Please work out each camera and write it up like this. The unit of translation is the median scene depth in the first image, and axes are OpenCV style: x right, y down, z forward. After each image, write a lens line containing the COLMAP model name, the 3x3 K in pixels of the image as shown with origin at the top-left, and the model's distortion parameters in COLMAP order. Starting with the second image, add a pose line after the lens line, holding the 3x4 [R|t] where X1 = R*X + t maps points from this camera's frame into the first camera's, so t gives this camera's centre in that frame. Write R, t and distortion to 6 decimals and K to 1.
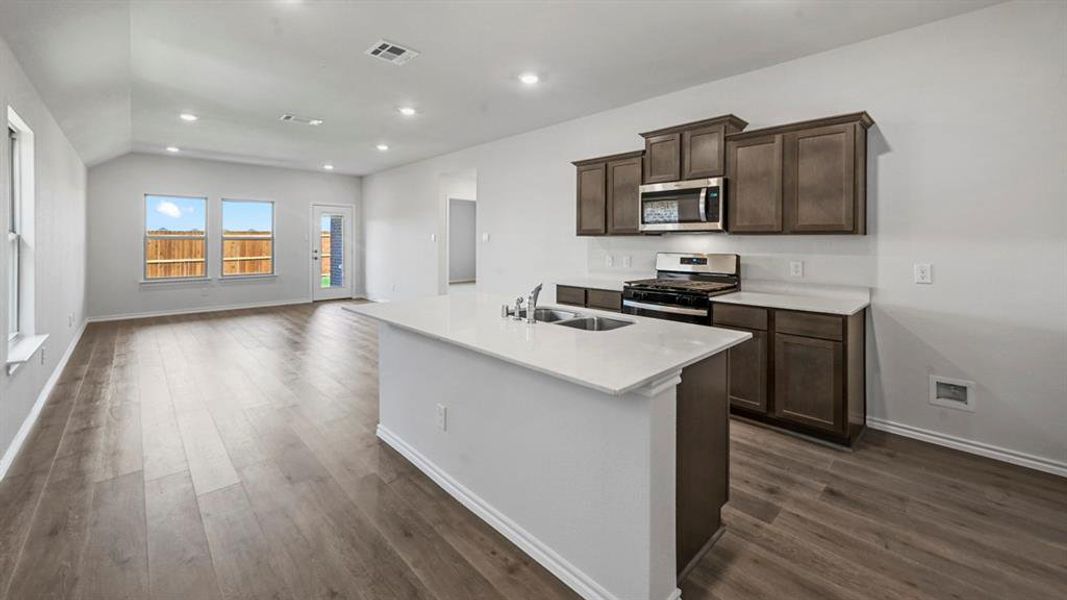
lens RADIAL K [[418.7, 0, 525.6], [0, 418.7, 300.9], [0, 0, 1]] dist [-0.002330, 0.000426]
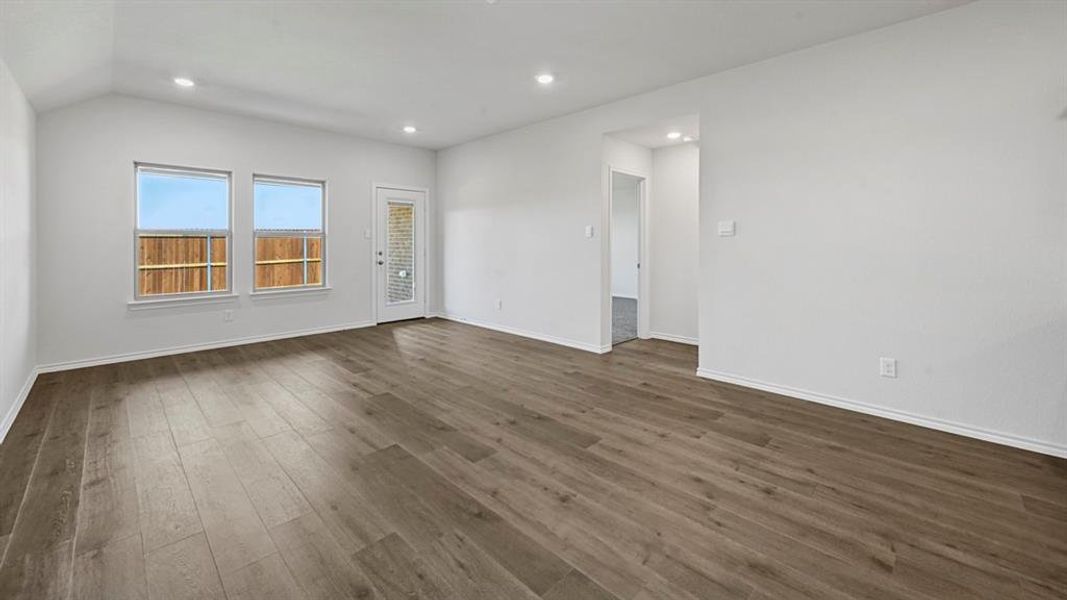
lens RADIAL K [[418.7, 0, 526.1], [0, 418.7, 300.9], [0, 0, 1]] dist [-0.002330, 0.000426]
pose [[0.999481, -0.008442, 0.031083, -0.639036], [0.008552, 0.999958, -0.003432, -0.076232], [-0.031053, 0.003696, 0.999511, 0.659747]]
